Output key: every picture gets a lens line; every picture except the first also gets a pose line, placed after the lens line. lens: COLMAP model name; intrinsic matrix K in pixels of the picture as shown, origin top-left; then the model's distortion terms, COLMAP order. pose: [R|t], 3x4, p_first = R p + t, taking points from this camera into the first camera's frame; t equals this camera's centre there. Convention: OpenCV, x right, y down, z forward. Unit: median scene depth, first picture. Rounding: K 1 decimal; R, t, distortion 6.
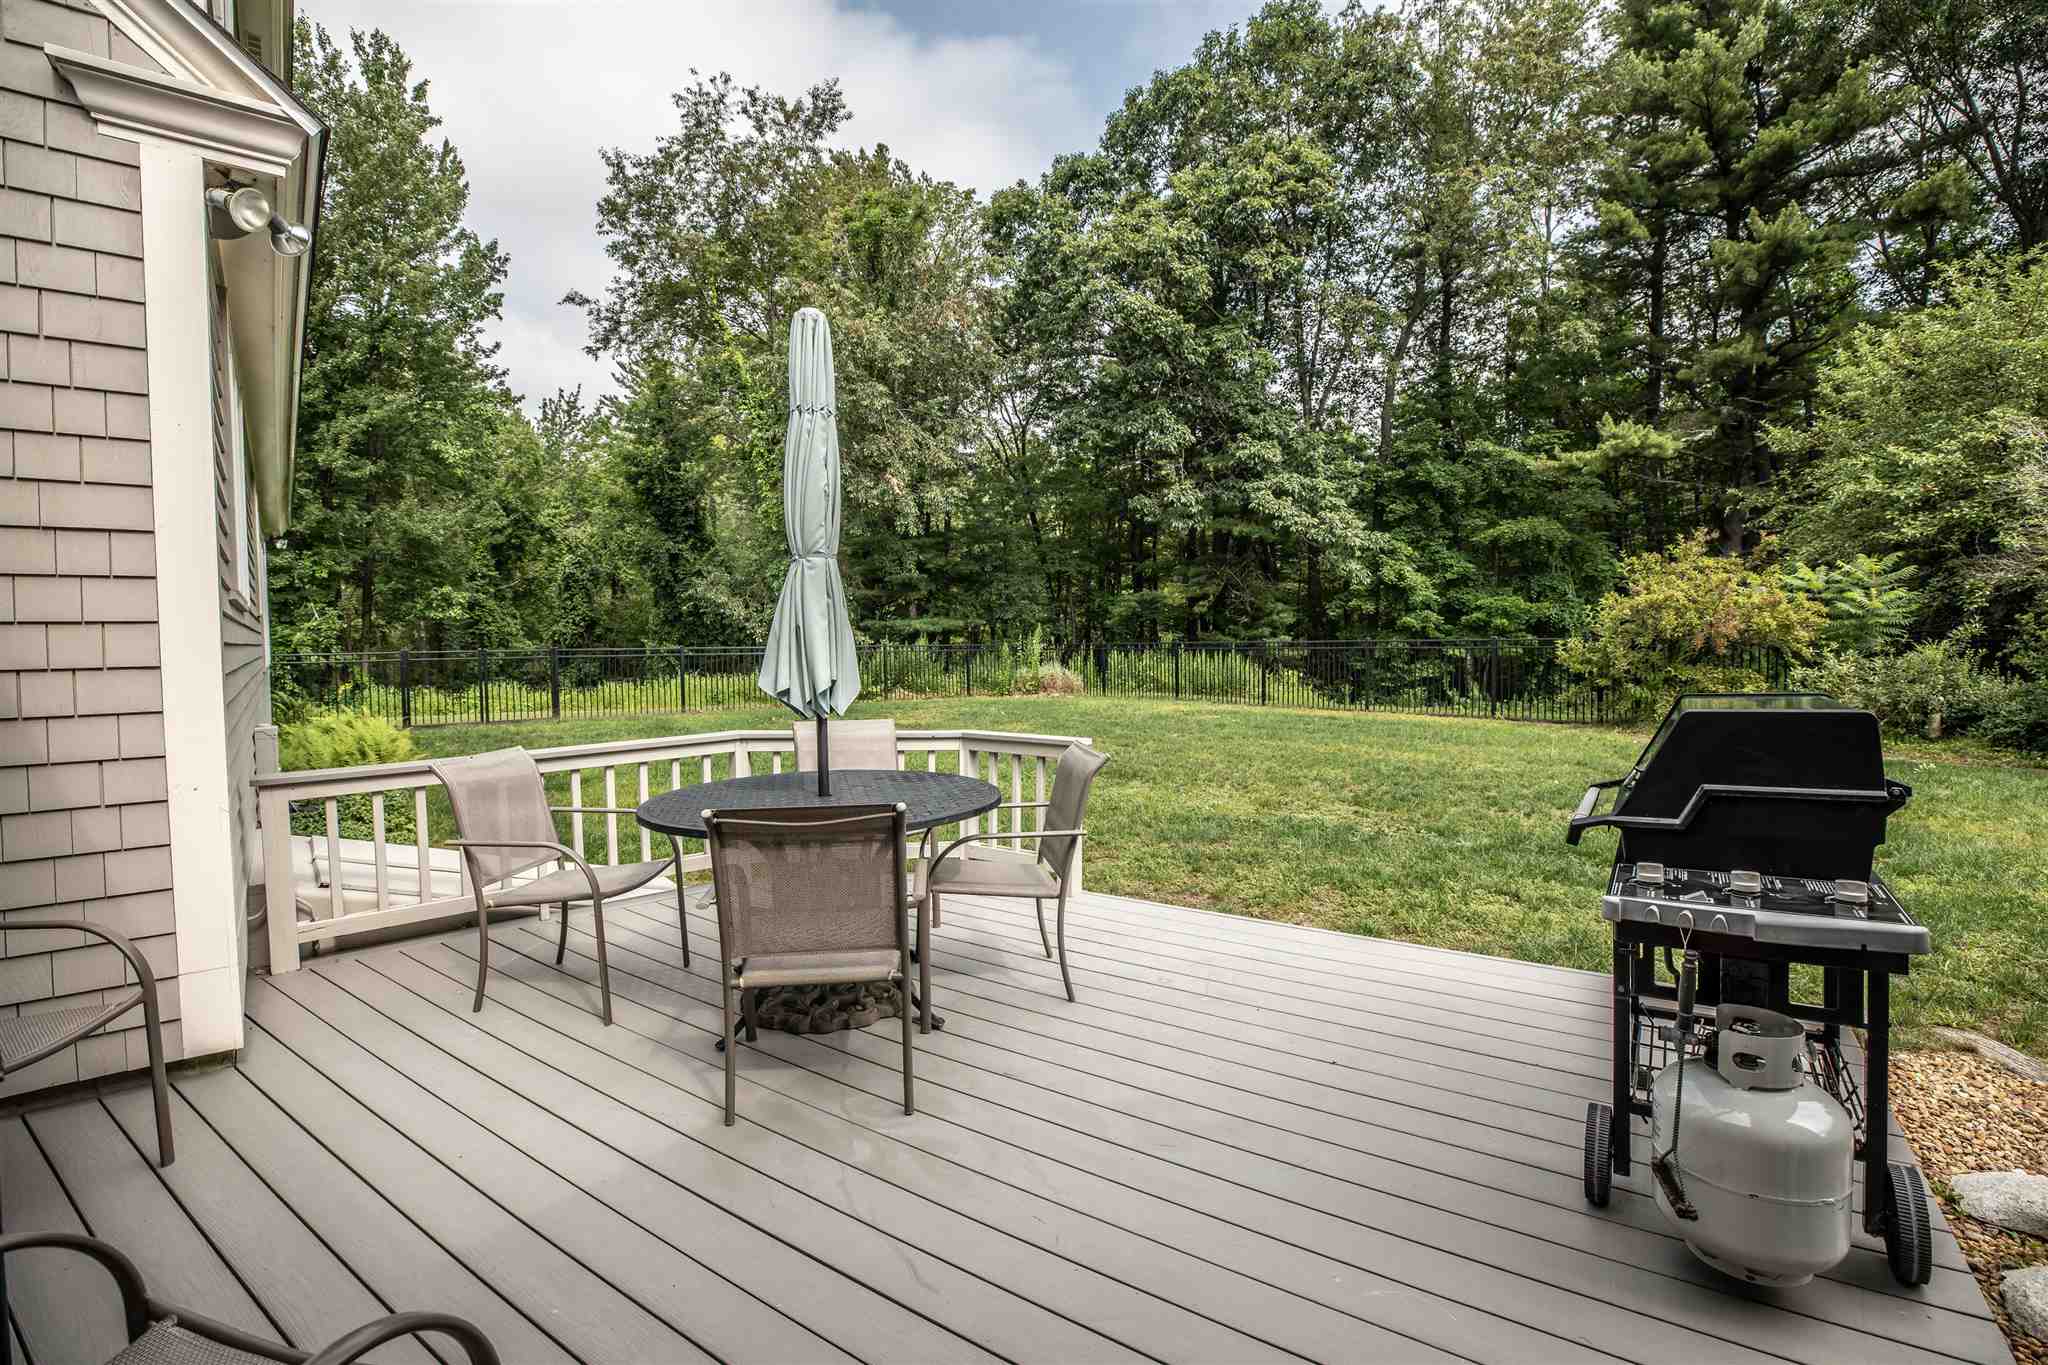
lens RADIAL K [[928.7, 0, 1024.6], [0, 928.7, 674.4], [0, 0, 1]] dist [-0.048705, 0.014253]
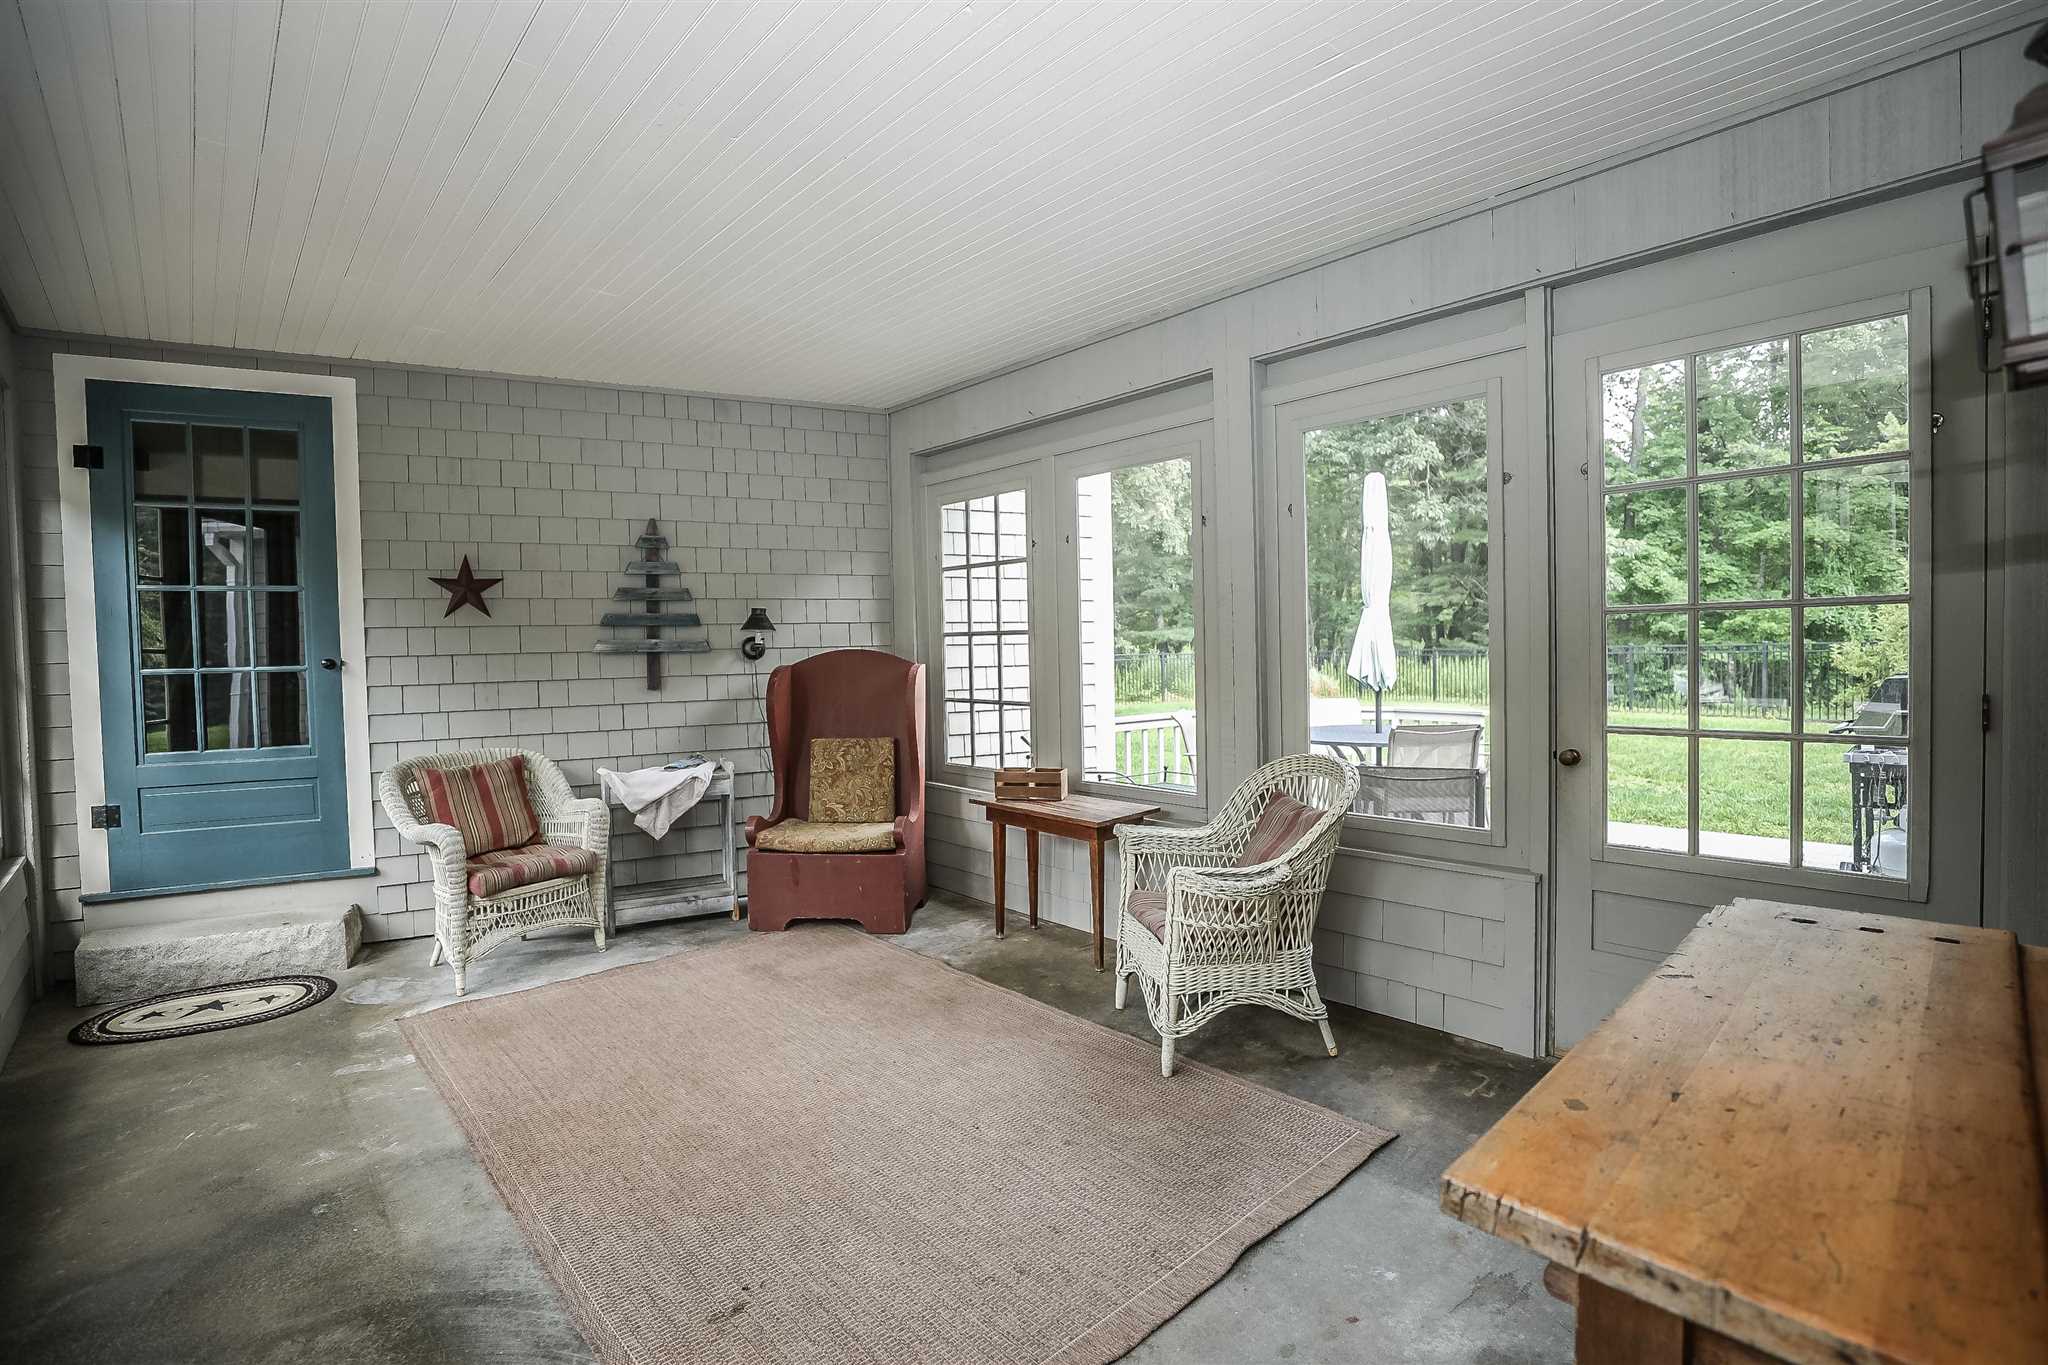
lens RADIAL K [[928.7, 0, 1024.6], [0, 928.7, 674.4], [0, 0, 1]] dist [-0.048705, 0.014253]
pose [[0.978639, -0.003047, -0.205565, -0.062767], [0.001000, 0.999949, -0.010060, 0.003887], [0.205585, 0.009639, 0.978592, -0.112374]]
